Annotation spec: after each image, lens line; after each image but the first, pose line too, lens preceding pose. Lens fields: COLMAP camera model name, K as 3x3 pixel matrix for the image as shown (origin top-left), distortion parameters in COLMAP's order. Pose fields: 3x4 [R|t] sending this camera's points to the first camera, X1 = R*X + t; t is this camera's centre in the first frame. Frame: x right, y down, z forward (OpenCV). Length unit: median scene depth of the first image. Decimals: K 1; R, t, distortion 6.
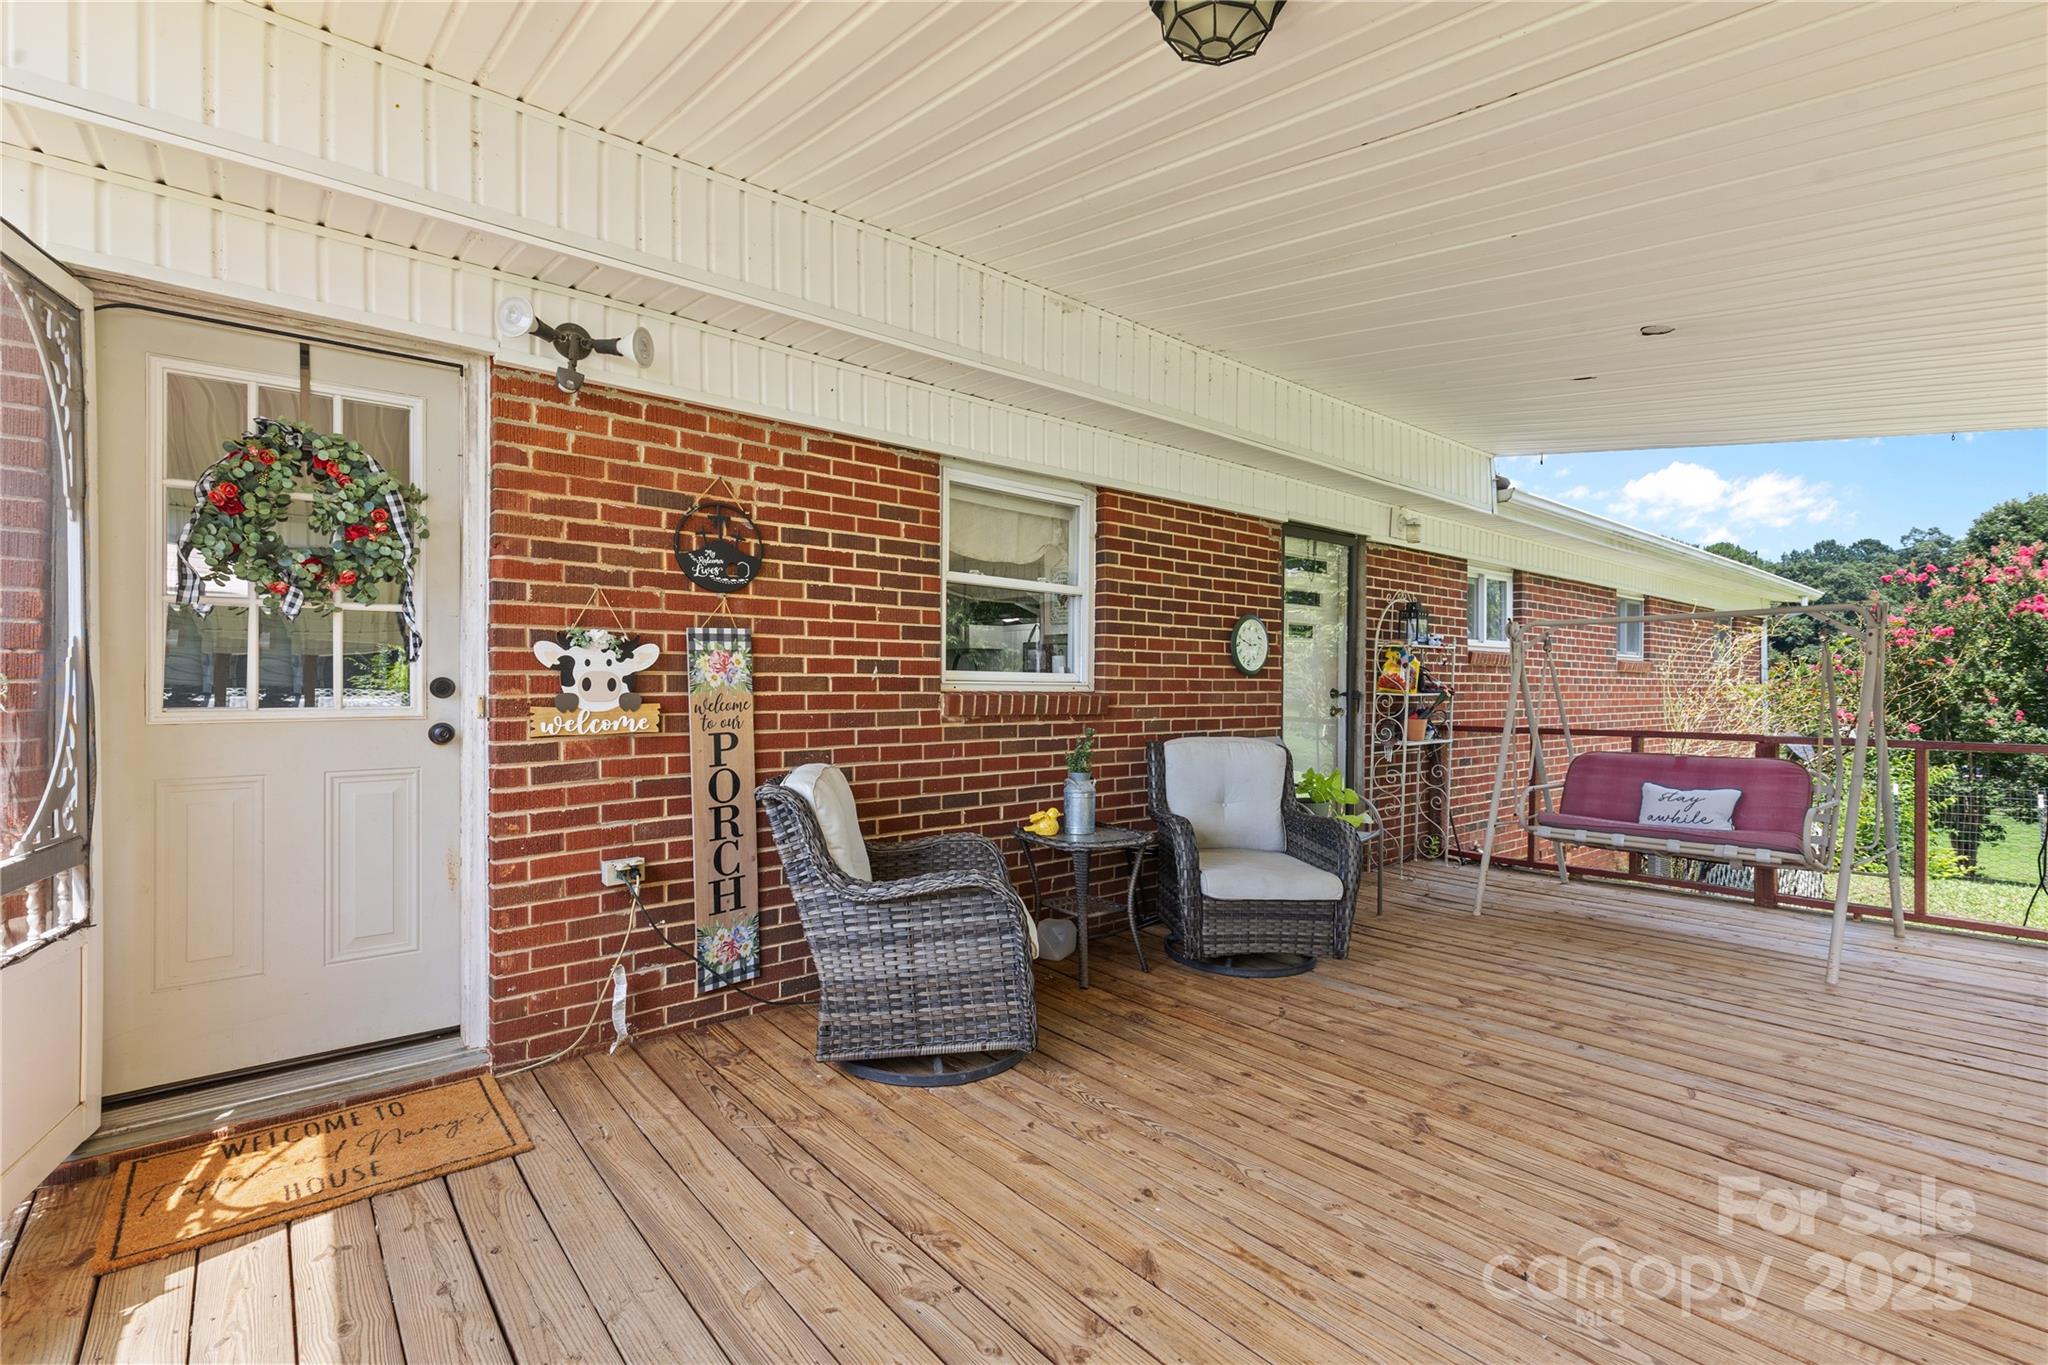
lens RADIAL K [[913.2, 0, 1024.0], [0, 913.2, 682.5], [0, 0, 1]] dist [-0.000191, -0.000238]
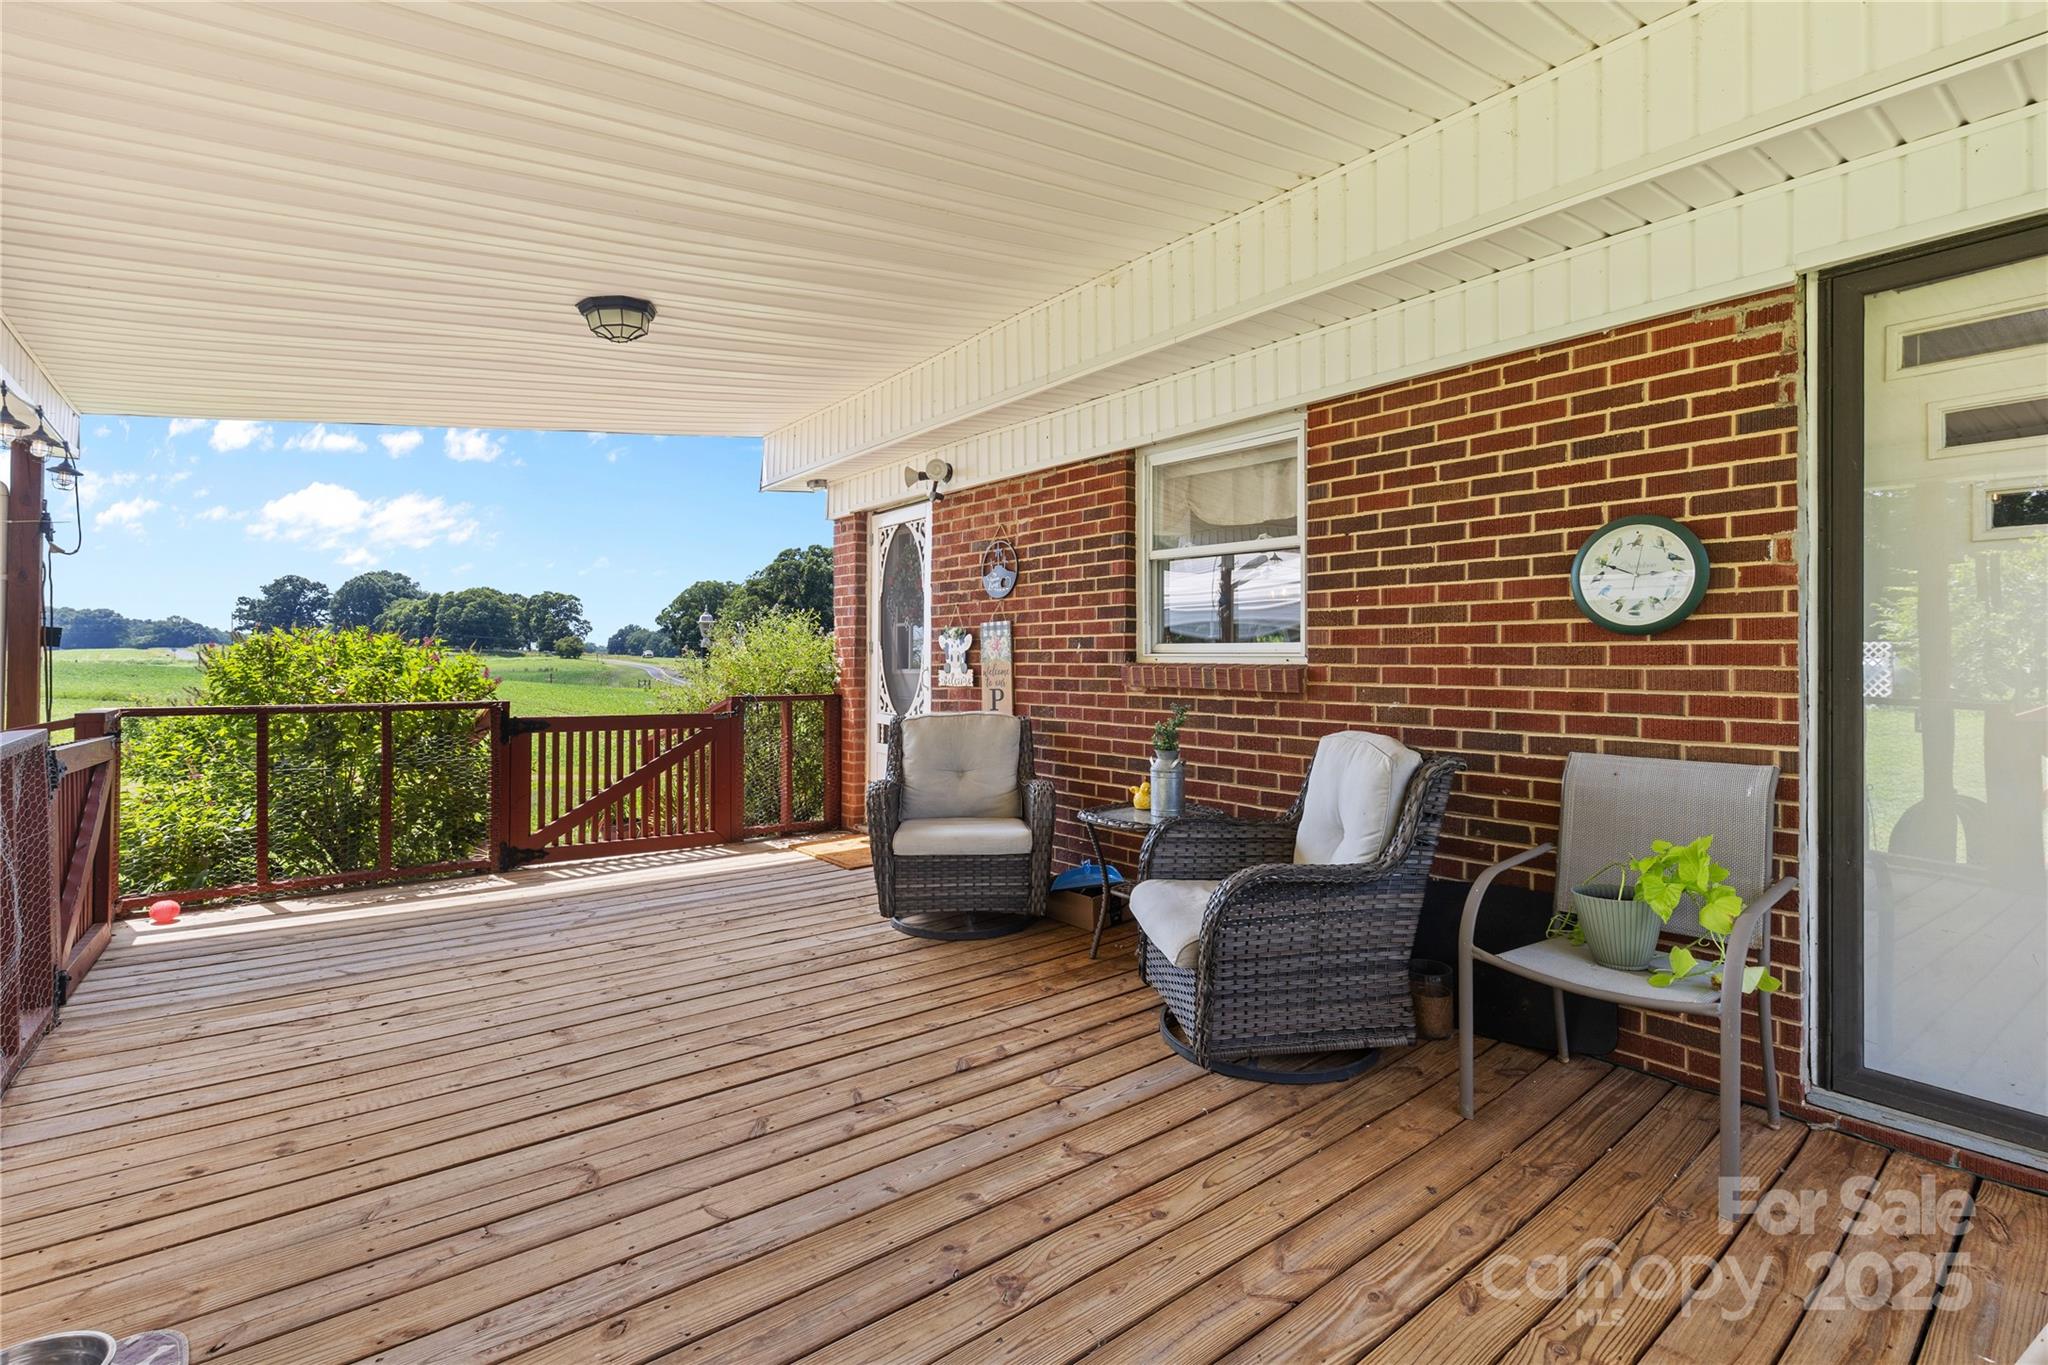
lens RADIAL K [[946.8, 0, 1021.9], [0, 946.8, 652.2], [0, 0, 1]] dist [0.018109, -0.000044]
pose [[-0.027453, -0.009777, -0.999575, 1.197332], [0.005669, 0.999935, -0.009936, 0.008149], [0.999607, -0.005939, -0.027396, 1.017671]]
